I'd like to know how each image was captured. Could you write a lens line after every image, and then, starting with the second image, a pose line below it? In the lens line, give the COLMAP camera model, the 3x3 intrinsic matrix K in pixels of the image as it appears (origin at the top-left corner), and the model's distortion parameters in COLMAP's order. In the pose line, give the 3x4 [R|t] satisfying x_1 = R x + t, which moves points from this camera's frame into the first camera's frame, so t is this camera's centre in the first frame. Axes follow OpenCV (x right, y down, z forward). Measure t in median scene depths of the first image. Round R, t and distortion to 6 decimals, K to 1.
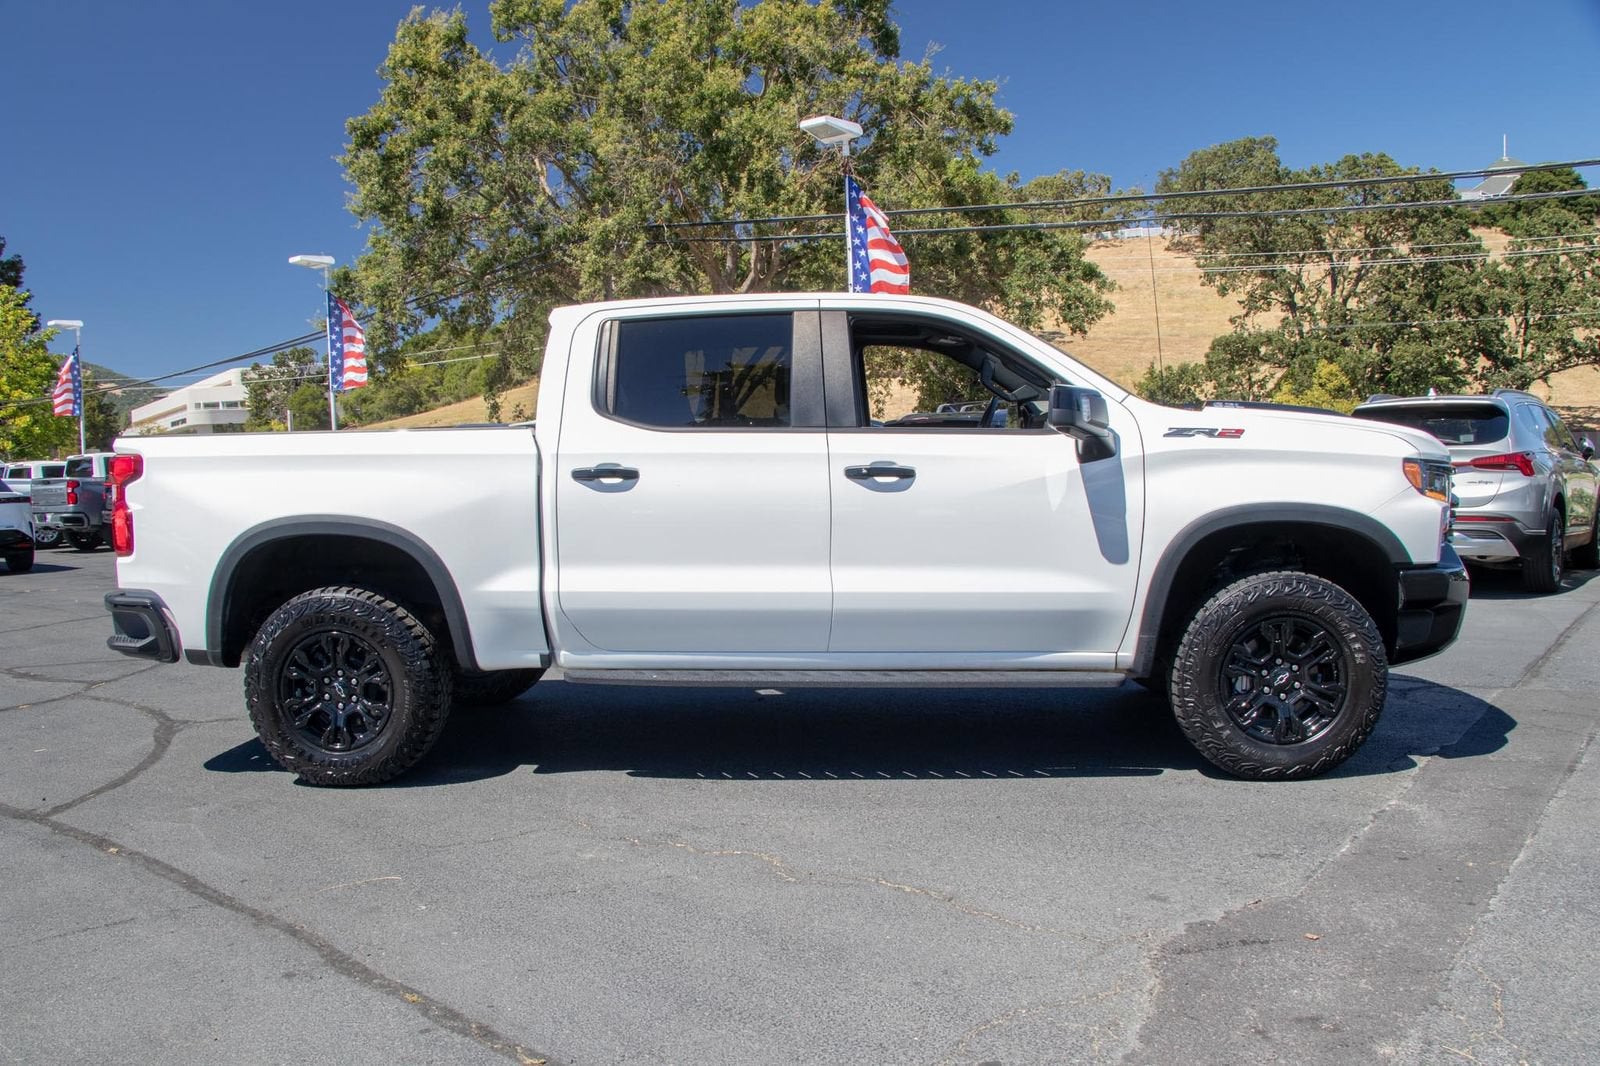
lens RADIAL K [[1320.8, 0, 800.0], [0, 1320.8, 533.0], [0, 0, 1]] dist [-0.188499, 0.150899]
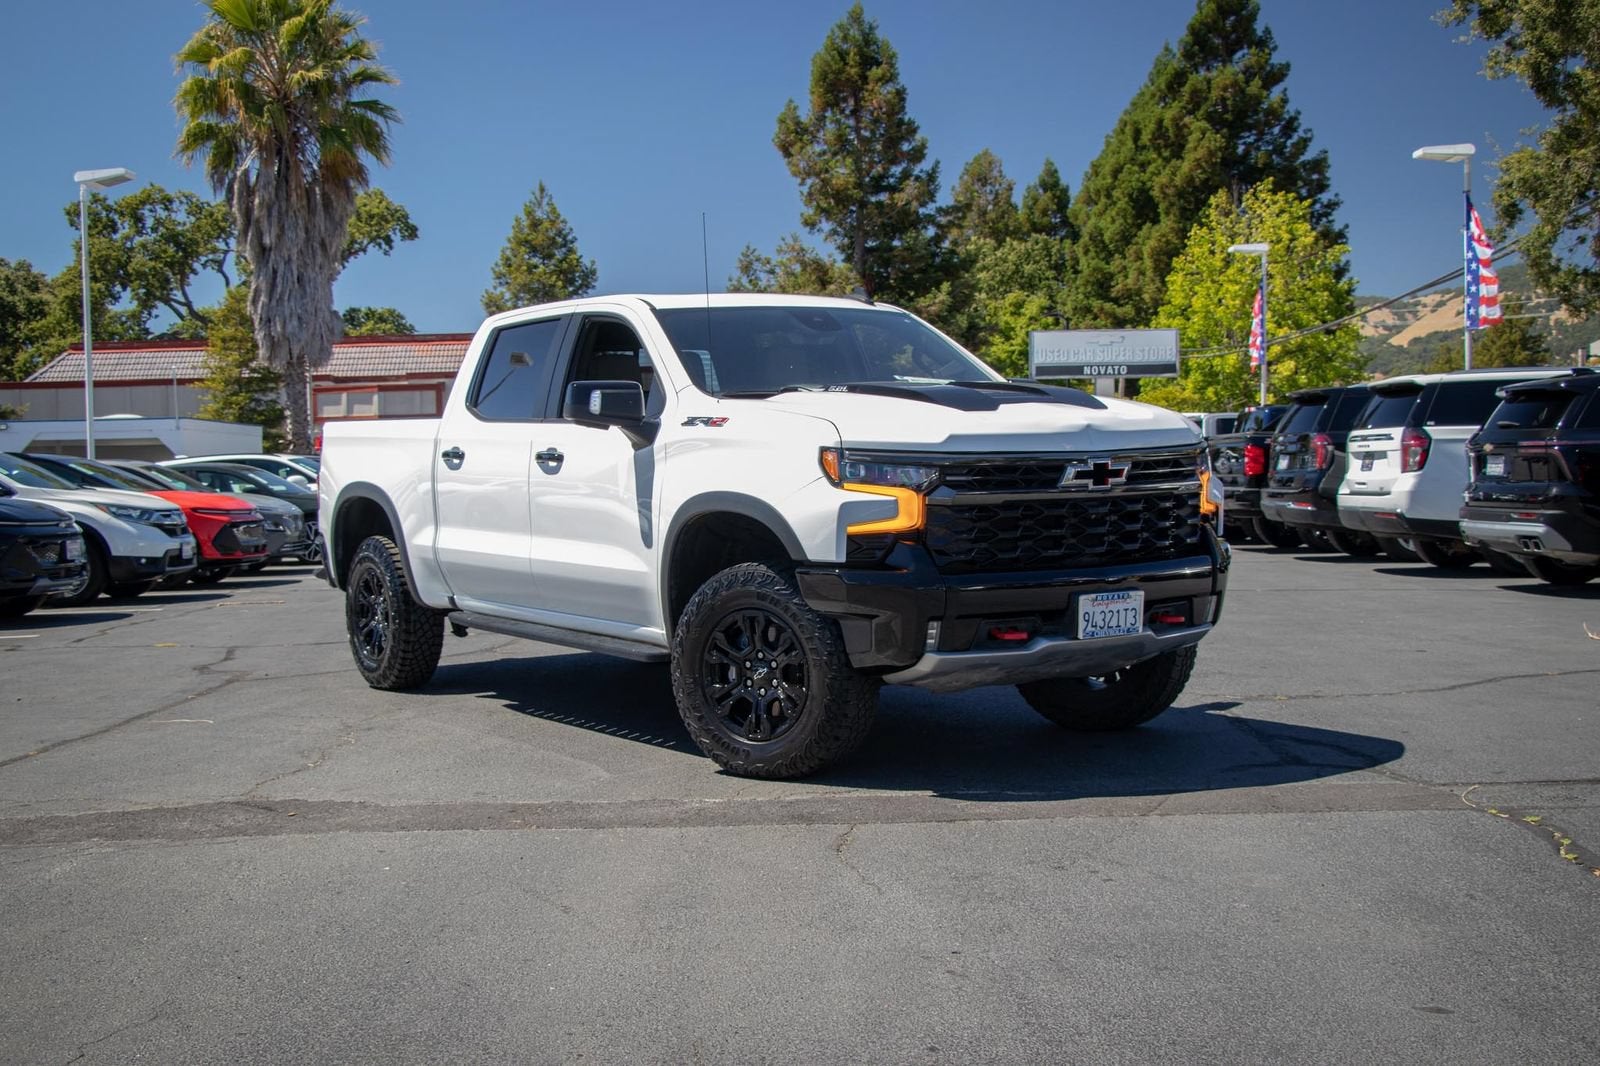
lens RADIAL K [[1894.3, 0, 794.0], [0, 1894.3, 549.1], [0, 0, 1]] dist [-0.079357, 0.359772]
pose [[0.615182, 0.050697, -0.786754, 1.498484], [-0.038854, 0.998667, 0.033971, -0.029673], [0.787427, 0.009670, 0.616332, 0.134475]]
